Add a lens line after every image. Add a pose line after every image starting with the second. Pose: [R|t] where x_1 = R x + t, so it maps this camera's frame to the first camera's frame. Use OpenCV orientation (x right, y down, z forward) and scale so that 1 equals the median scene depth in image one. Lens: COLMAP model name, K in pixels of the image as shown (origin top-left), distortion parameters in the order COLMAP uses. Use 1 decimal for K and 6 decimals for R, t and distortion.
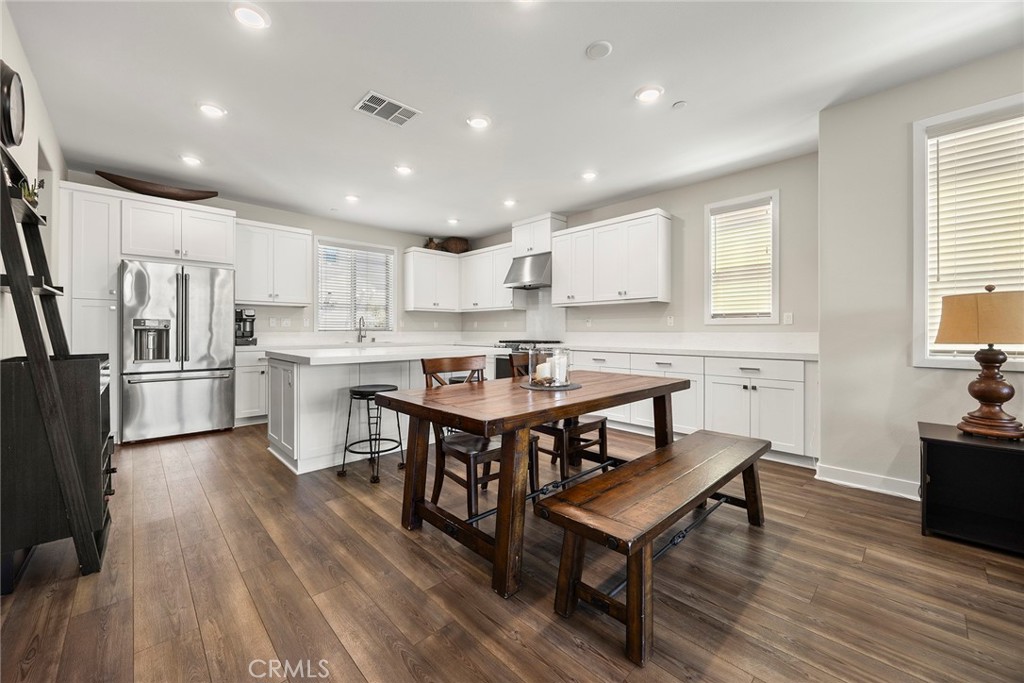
lens RADIAL K [[394.4, 0, 514.9], [0, 394.4, 332.9], [0, 0, 1]] dist [-0.004135, -0.000708]
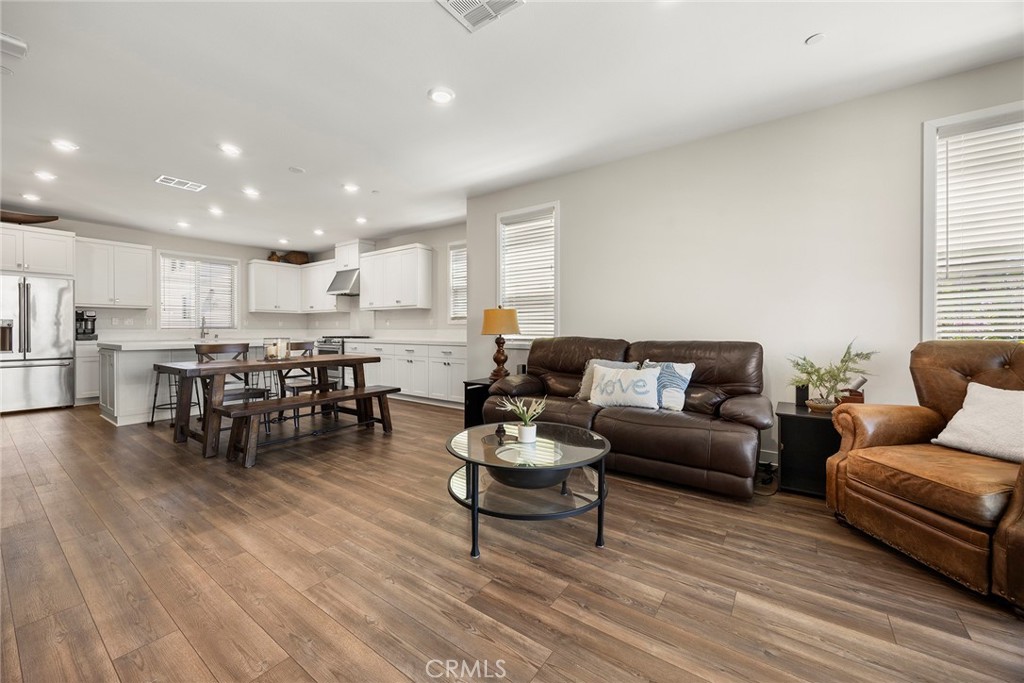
lens RADIAL K [[394.4, 0, 510.3], [0, 394.4, 335.2], [0, 0, 1]] dist [-0.004135, -0.000708]
pose [[0.984180, -0.002729, 0.177148, 0.430033], [0.001011, 0.999952, 0.009792, 0.005204], [-0.177167, -0.009458, 0.984135, -0.473364]]
